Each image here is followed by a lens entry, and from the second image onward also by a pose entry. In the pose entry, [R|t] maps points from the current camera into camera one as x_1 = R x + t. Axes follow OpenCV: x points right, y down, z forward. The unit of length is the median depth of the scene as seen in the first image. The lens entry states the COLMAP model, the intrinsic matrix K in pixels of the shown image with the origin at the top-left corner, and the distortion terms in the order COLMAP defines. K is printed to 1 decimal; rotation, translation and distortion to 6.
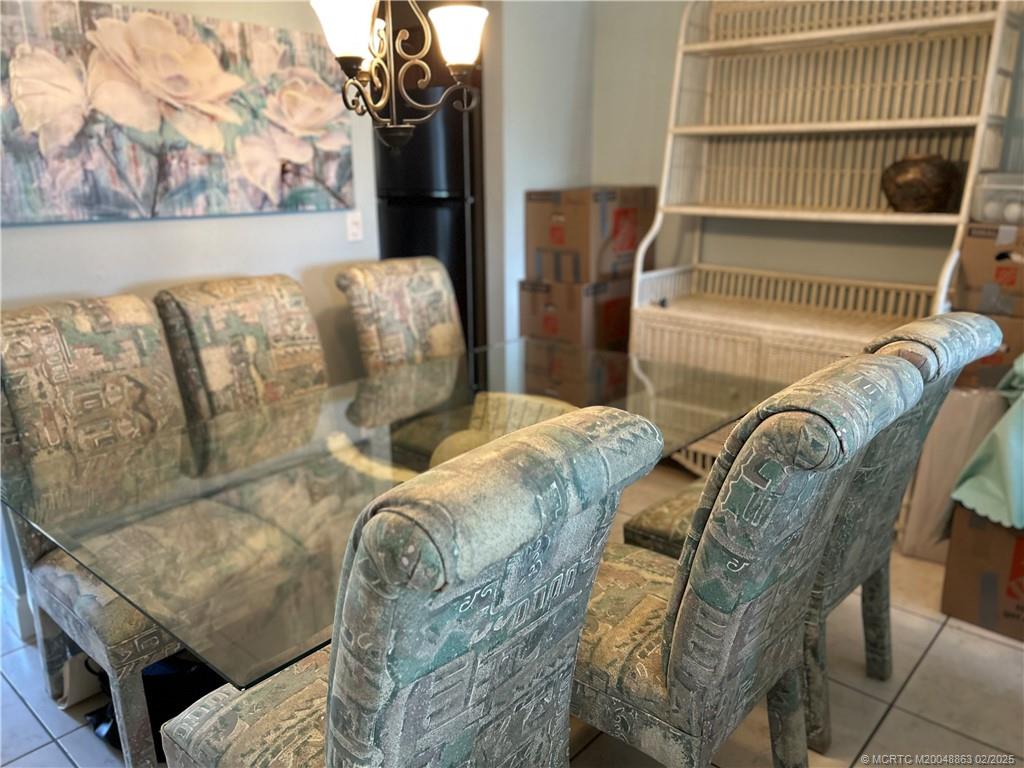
lens RADIAL K [[770.5, 0, 513.9], [0, 770.5, 378.9], [0, 0, 1]] dist [0.050678, -0.060867]
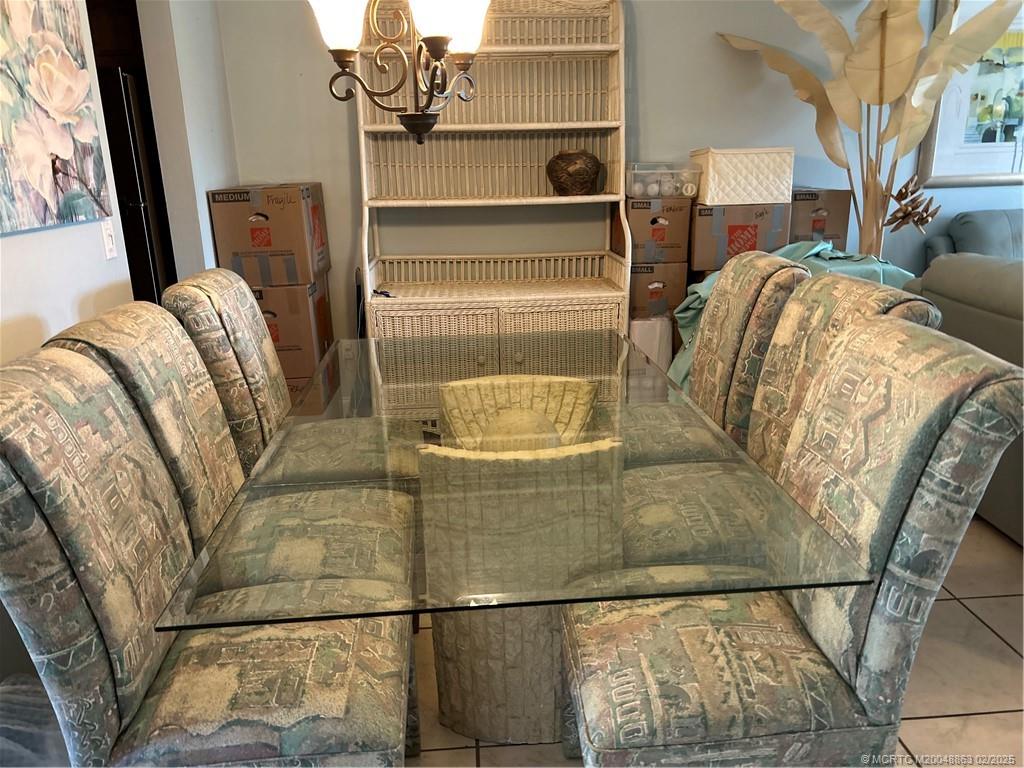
lens RADIAL K [[770.5, 0, 509.5], [0, 770.5, 382.5], [0, 0, 1]] dist [0.050678, -0.060867]
pose [[0.699366, -0.207043, 0.684120, -0.549602], [0.208978, 0.974535, 0.081299, -0.040150], [-0.683531, 0.086108, 0.724824, 0.183680]]
